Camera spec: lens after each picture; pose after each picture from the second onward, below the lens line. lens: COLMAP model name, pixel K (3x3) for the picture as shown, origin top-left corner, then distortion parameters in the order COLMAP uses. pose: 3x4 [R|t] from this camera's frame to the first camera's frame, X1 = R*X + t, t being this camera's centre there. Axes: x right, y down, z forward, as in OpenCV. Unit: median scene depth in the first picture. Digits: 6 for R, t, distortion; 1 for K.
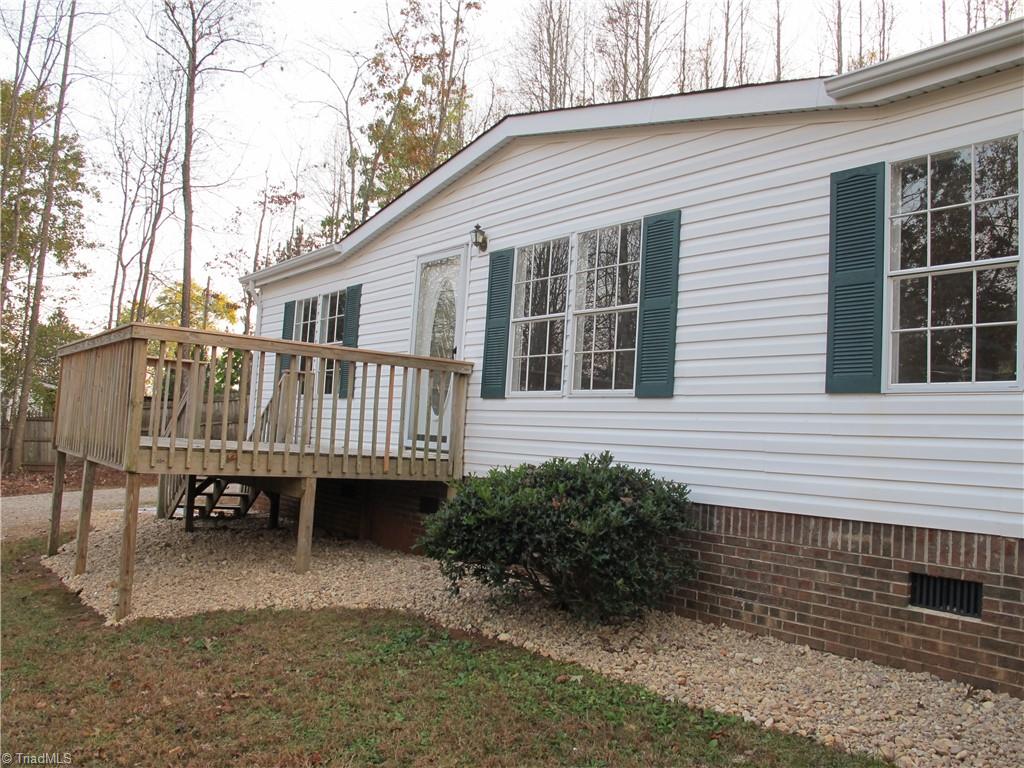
lens RADIAL K [[862.9, 0, 512.0], [0, 862.9, 384.0], [0, 0, 1]] dist [-0.162919, 0.142585]
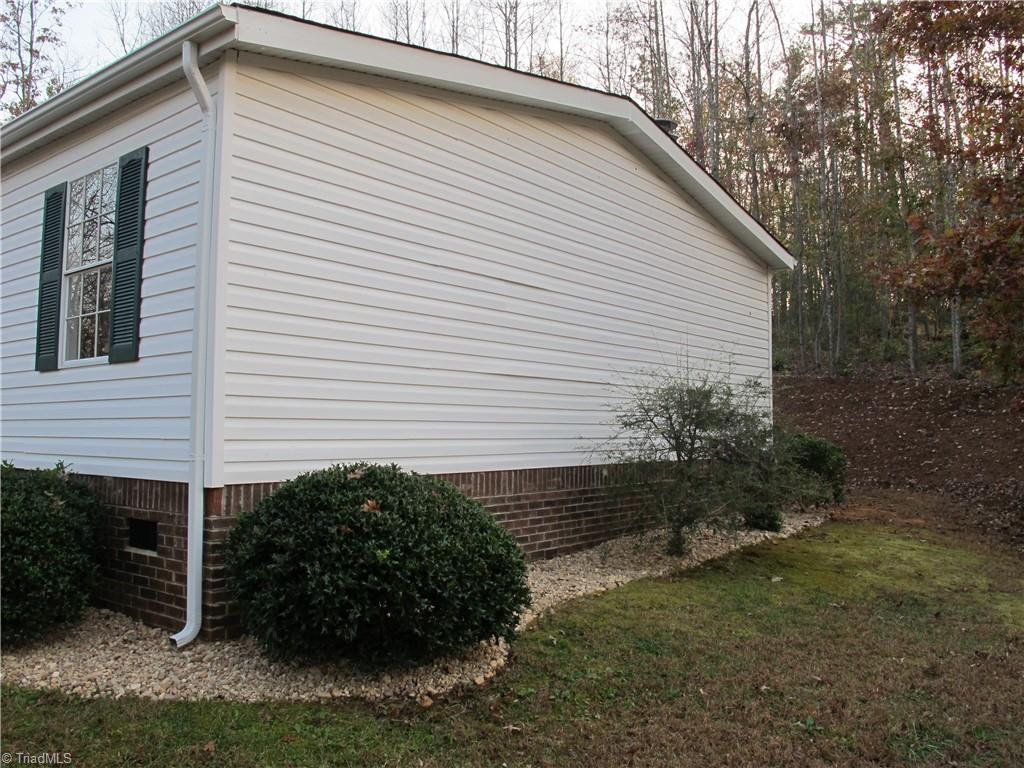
lens RADIAL K [[862.9, 0, 512.0], [0, 862.9, 384.0], [0, 0, 1]] dist [-0.162919, 0.142585]
pose [[0.966679, -0.042793, 0.252390, 0.603296], [0.037932, 0.998990, 0.024096, 0.004350], [-0.253166, -0.013719, 0.967326, -0.505587]]
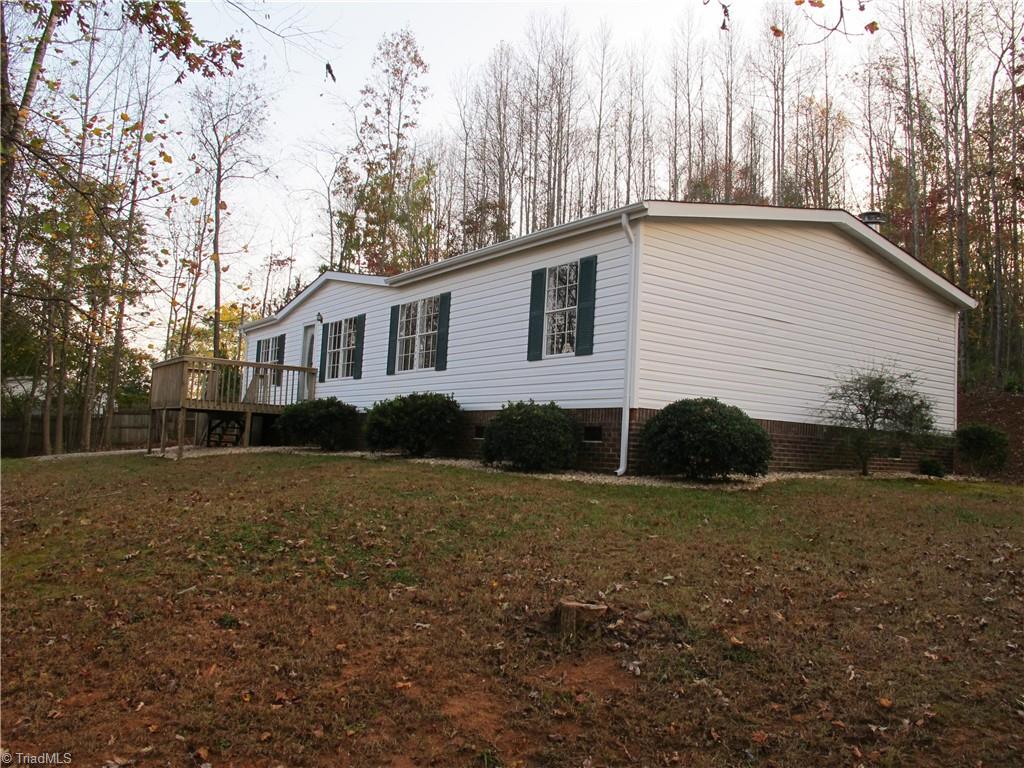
lens RADIAL K [[862.9, 0, 512.0], [0, 862.9, 384.0], [0, 0, 1]] dist [-0.162919, 0.142585]
pose [[0.998691, -0.011634, -0.049817, 0.471806], [0.010916, 0.999833, -0.014653, 0.045976], [0.049979, 0.014090, 0.998651, -1.059129]]
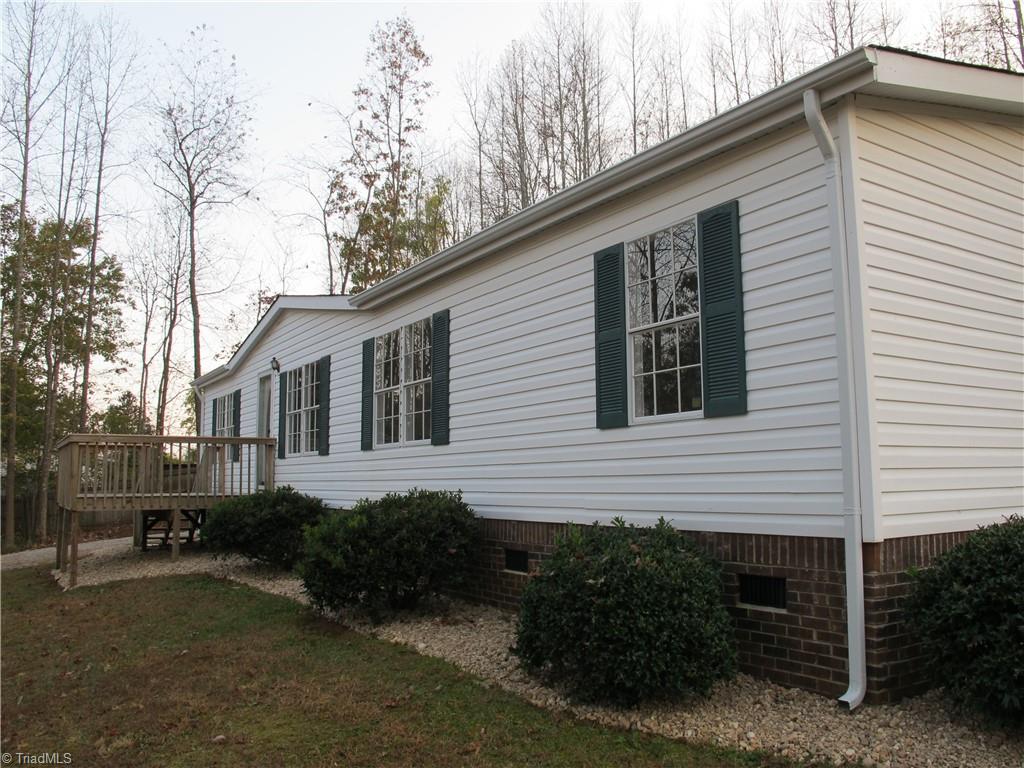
lens RADIAL K [[862.9, 0, 512.0], [0, 862.9, 384.0], [0, 0, 1]] dist [-0.162919, 0.142585]
pose [[0.992949, -0.077965, -0.089297, 0.430814], [0.073549, 0.995950, -0.051721, -0.007226], [0.092968, 0.044789, 0.994661, -0.479465]]
